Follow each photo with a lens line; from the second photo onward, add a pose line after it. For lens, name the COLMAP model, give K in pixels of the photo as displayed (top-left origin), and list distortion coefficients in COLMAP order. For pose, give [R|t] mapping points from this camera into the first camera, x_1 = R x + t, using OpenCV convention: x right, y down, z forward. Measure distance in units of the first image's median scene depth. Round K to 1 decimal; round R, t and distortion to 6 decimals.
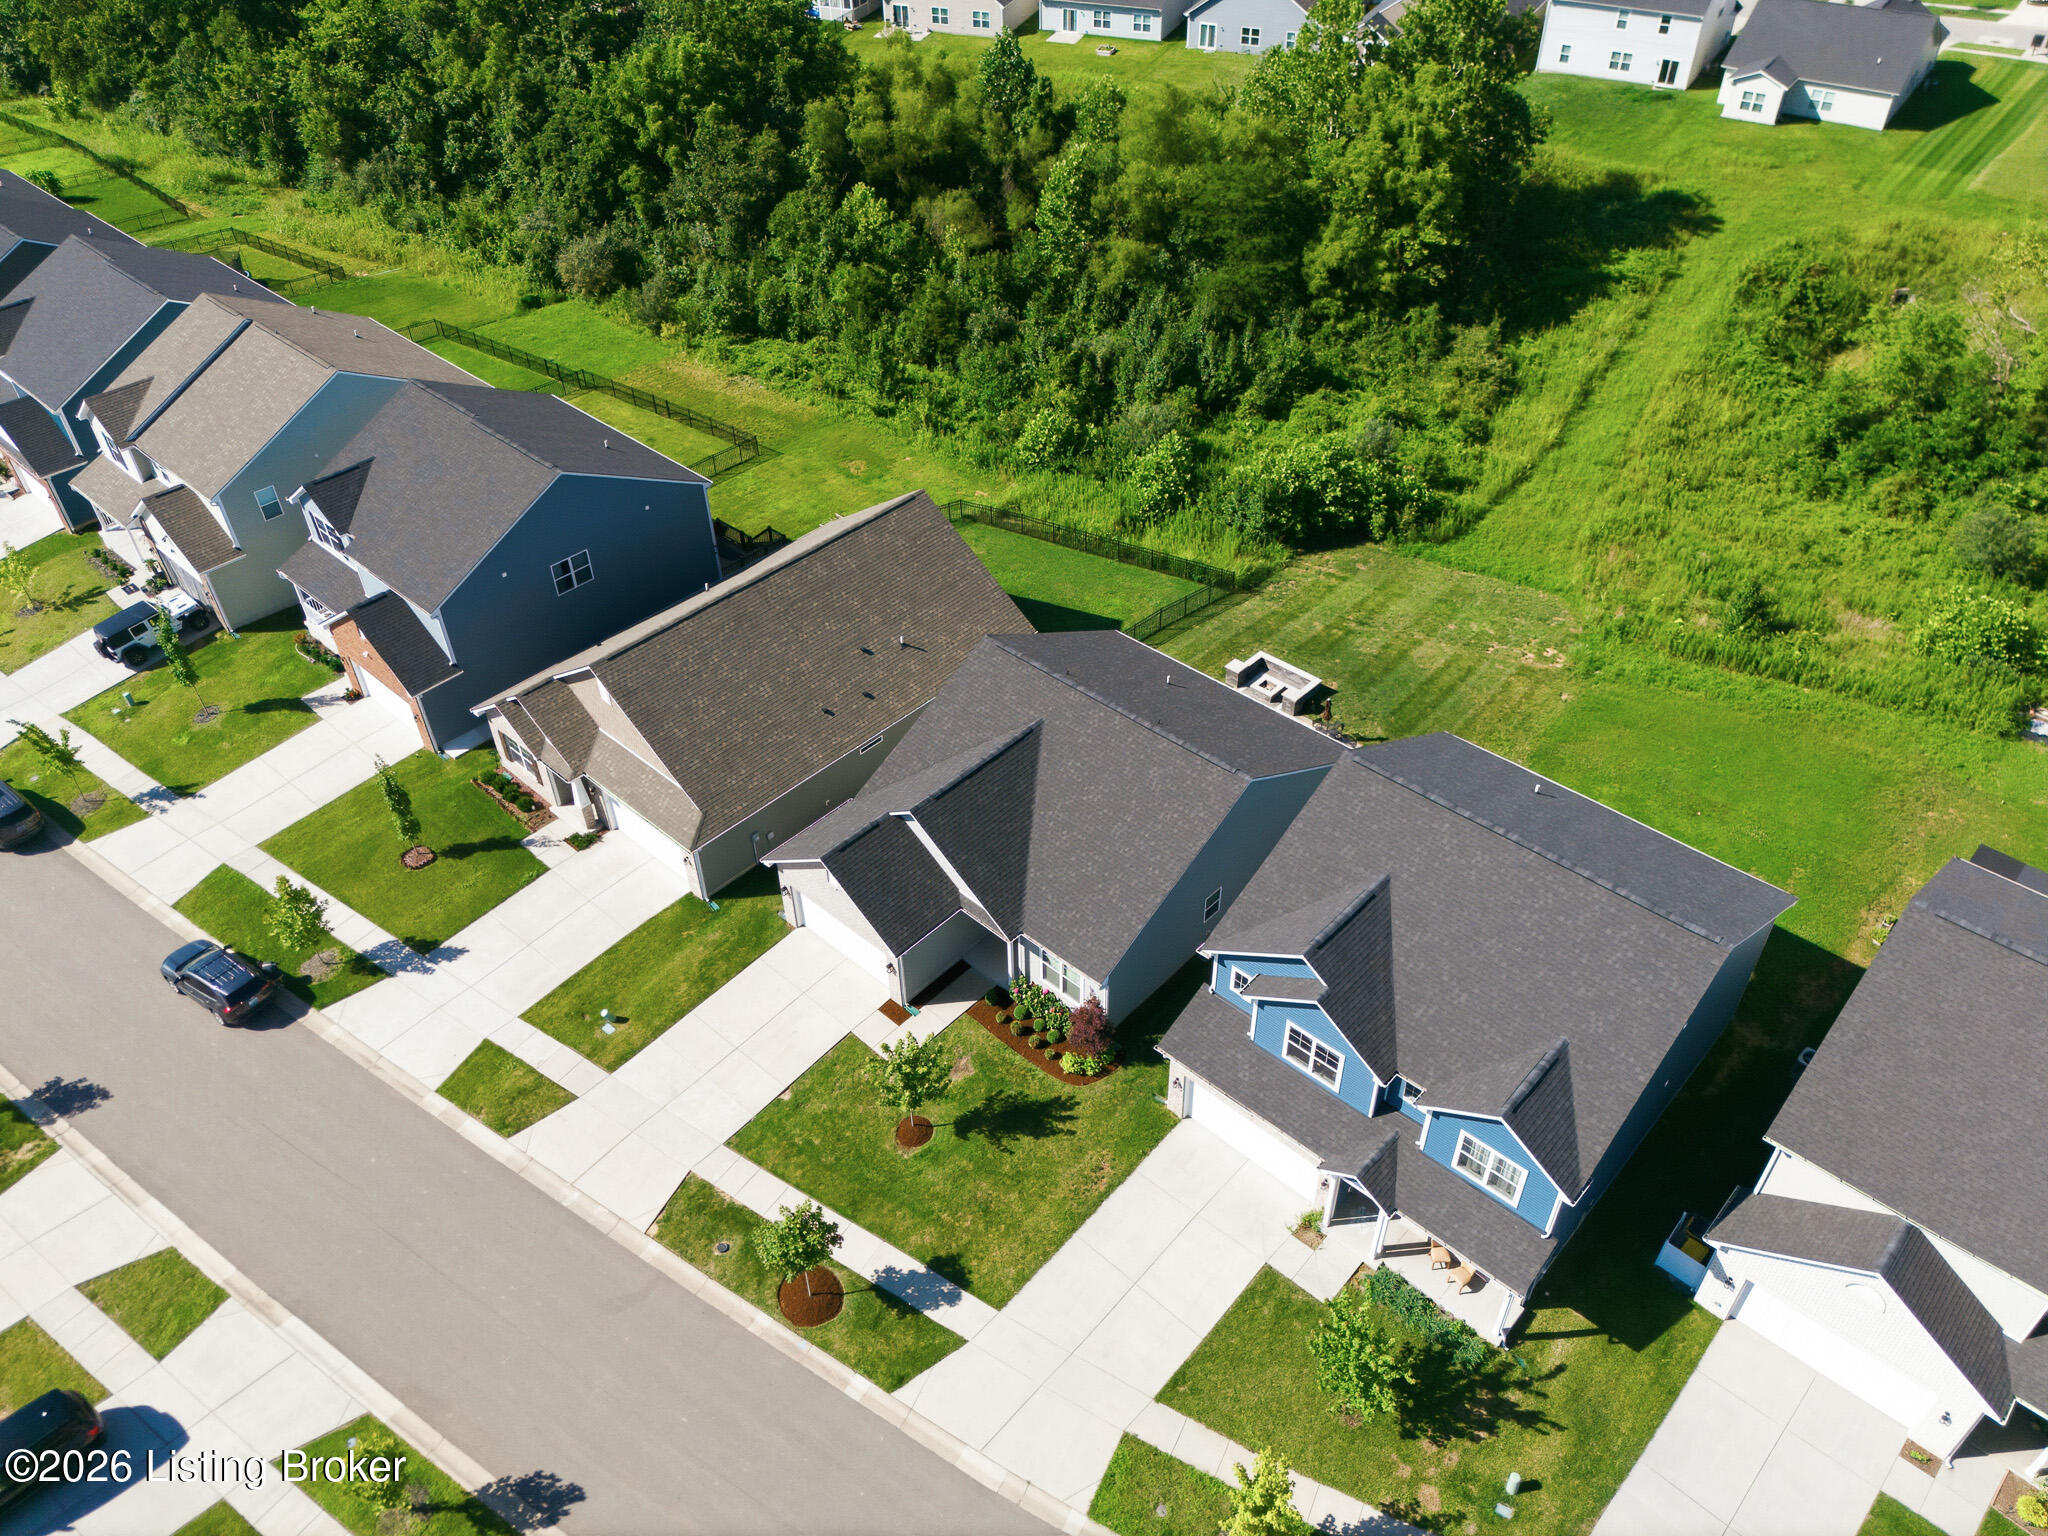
lens RADIAL K [[1522.0, 0, 1020.4], [0, 1522.0, 766.5], [0, 0, 1]] dist [0.023746, -0.013660]
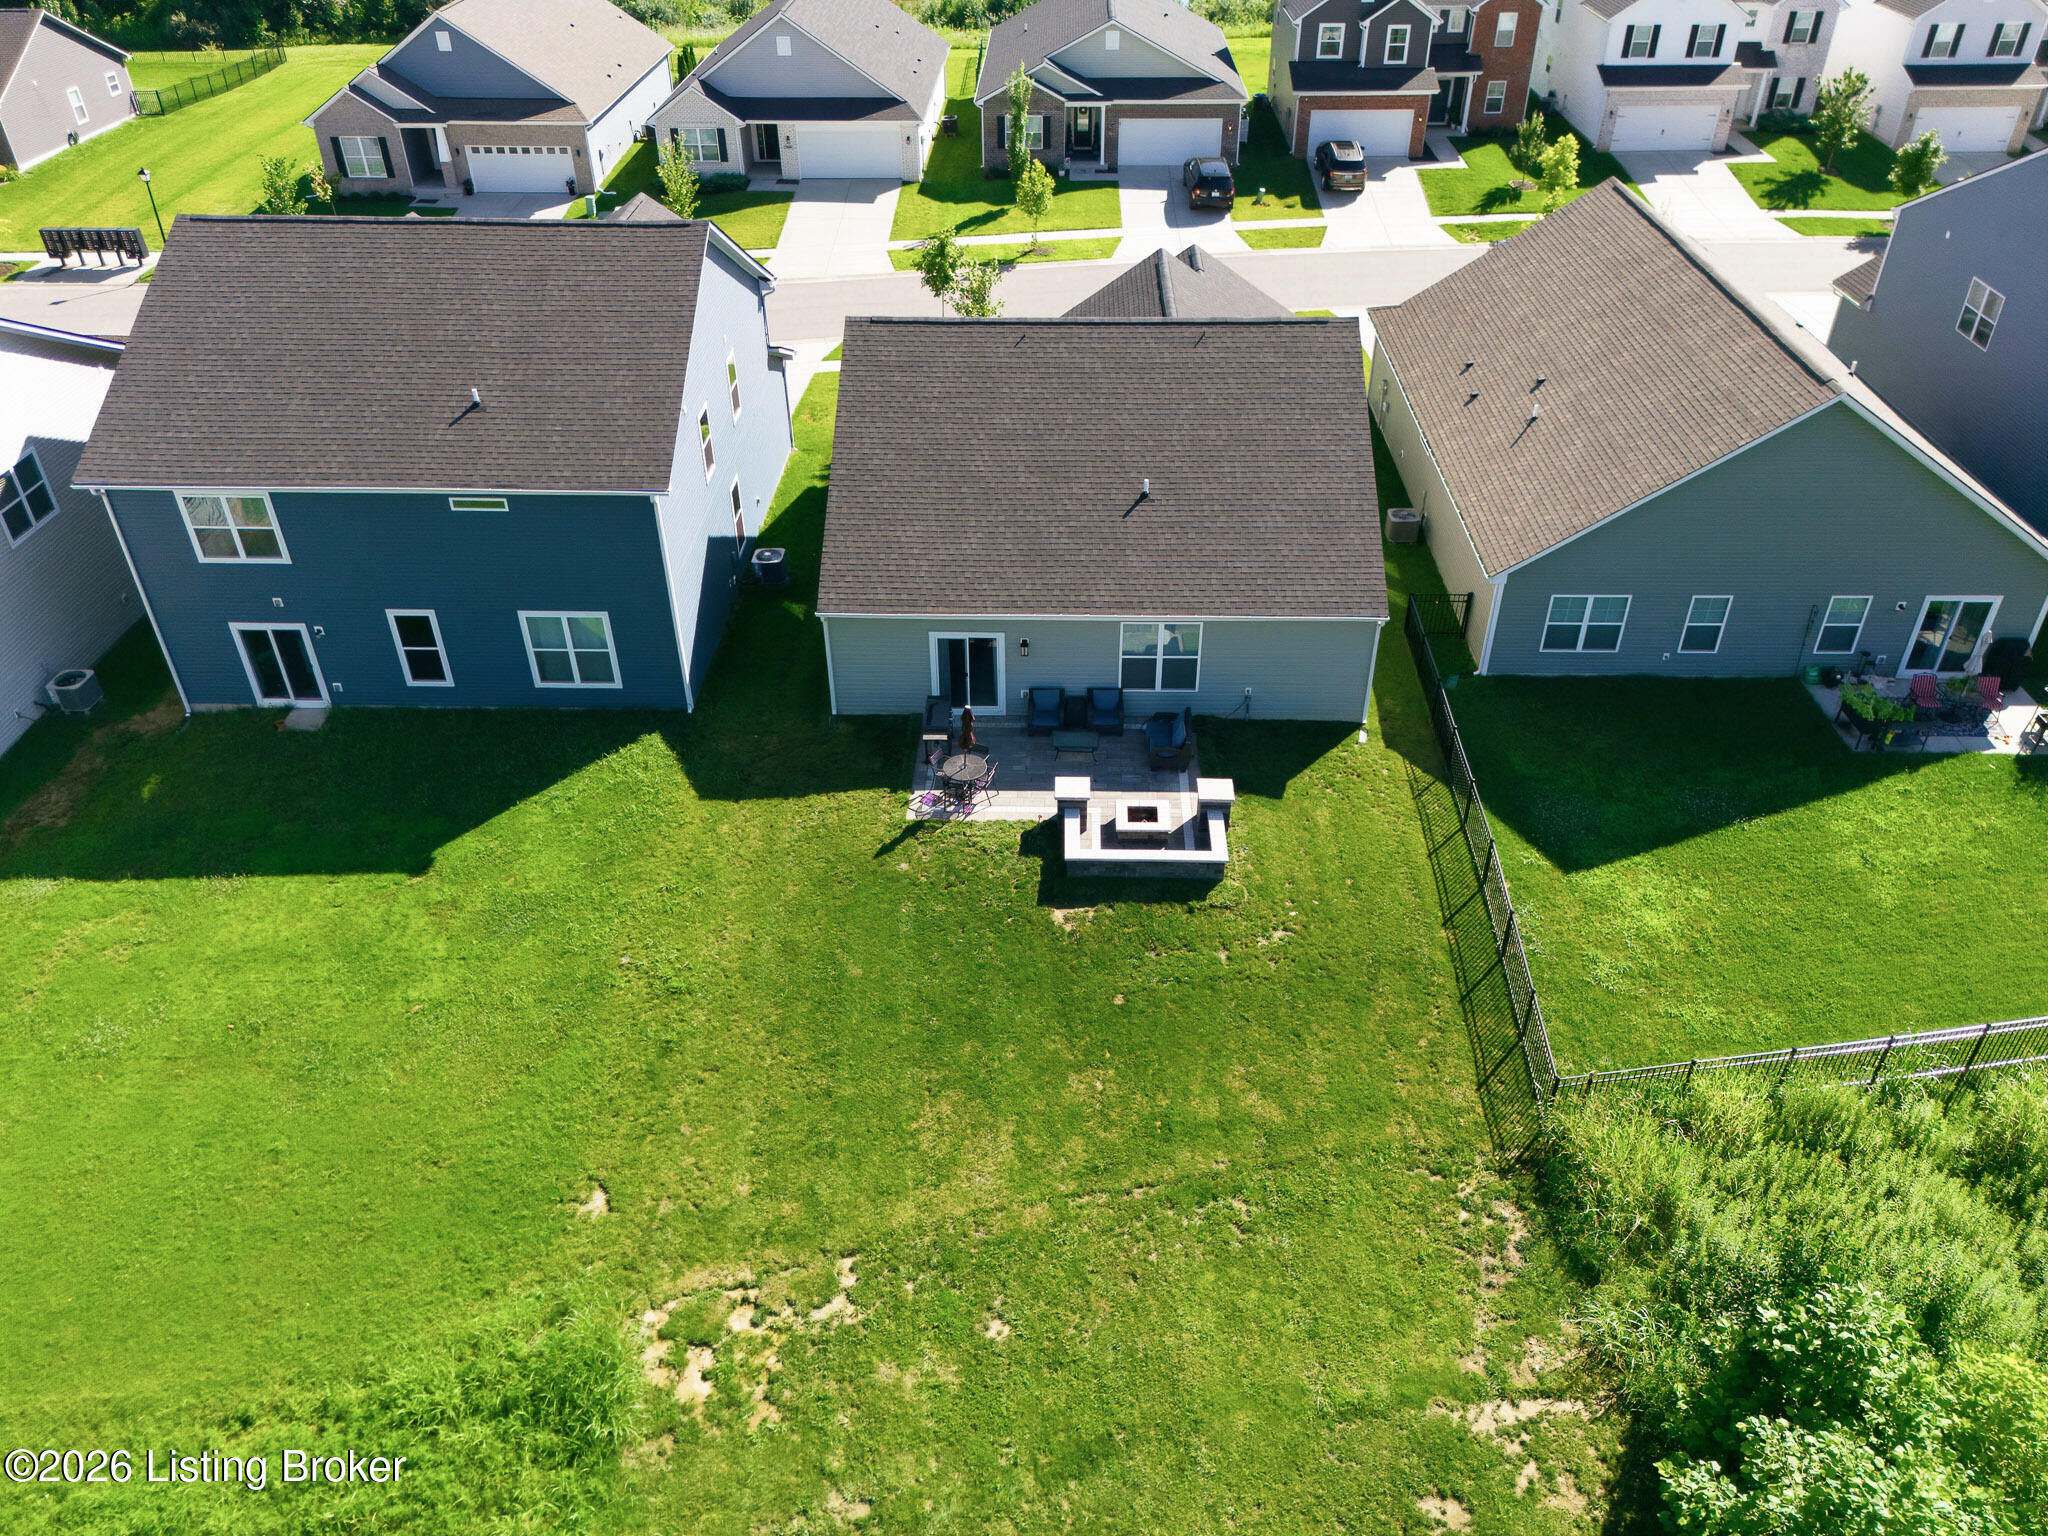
lens RADIAL K [[1522.0, 0, 1024.8], [0, 1522.0, 770.3], [0, 0, 1]] dist [0.023746, -0.013660]
pose [[-0.752007, 0.401809, -0.522528, 0.578580], [-0.414337, 0.328381, 0.848817, -0.597440], [0.512651, 0.854819, -0.080461, 1.332136]]
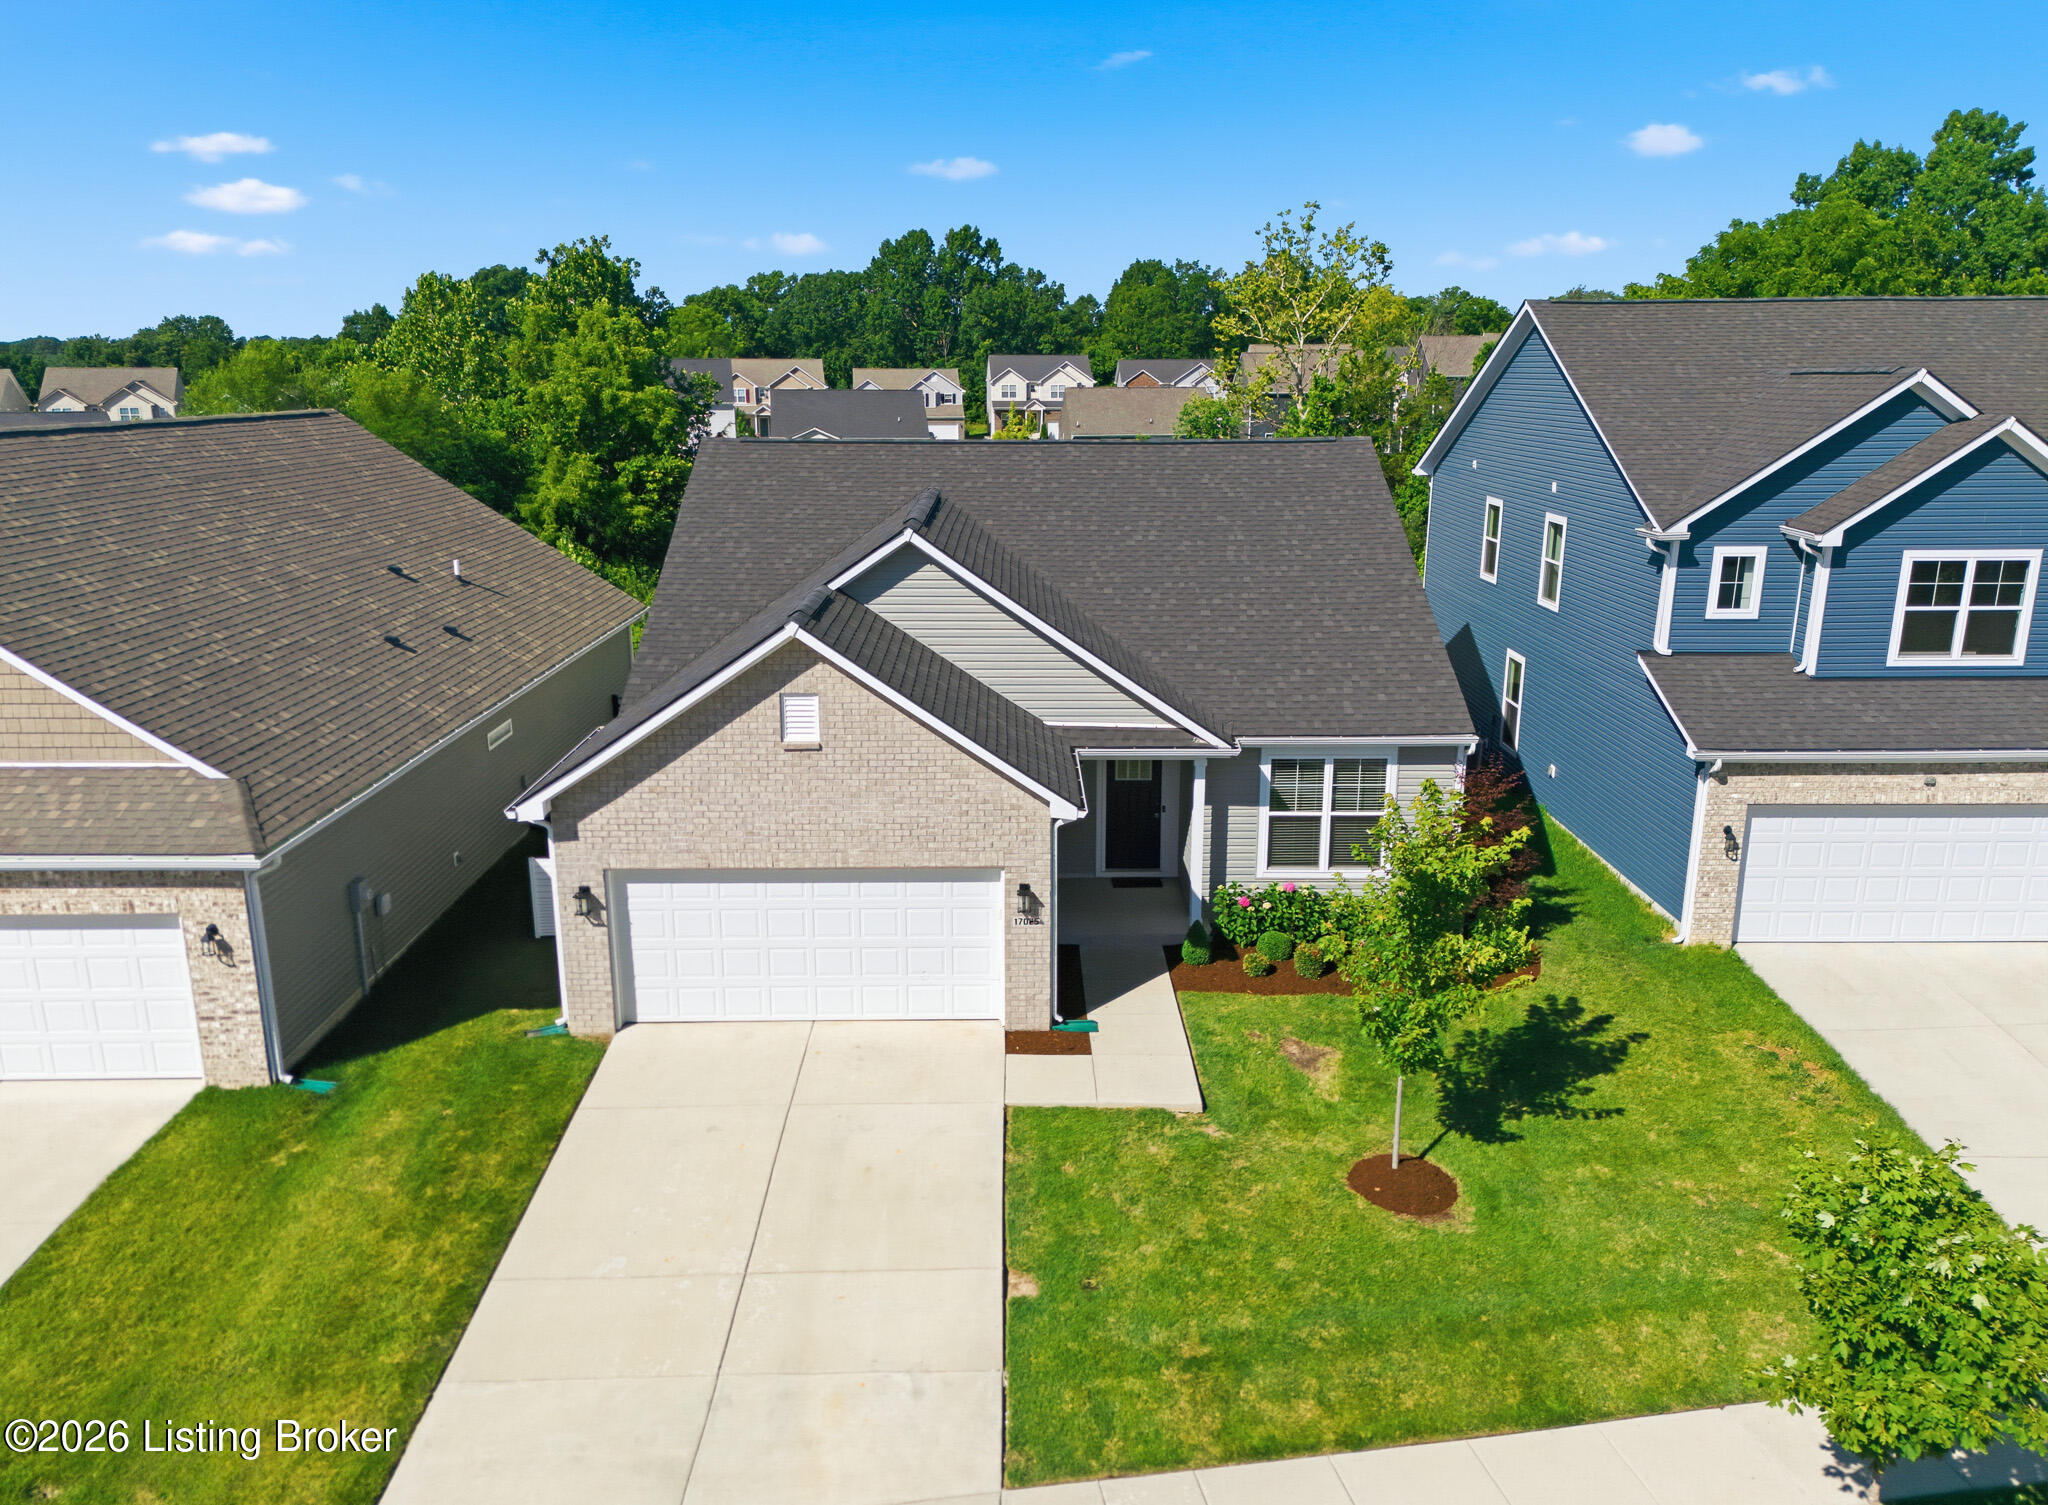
lens RADIAL K [[1522.0, 0, 1023.6], [0, 1522.0, 758.6], [0, 0, 1]] dist [0.023746, -0.013660]
pose [[0.728207, -0.159898, 0.666444, -0.341746], [0.440679, 0.853979, -0.276626, 0.215467], [-0.524897, 0.495129, 0.692337, 0.761913]]
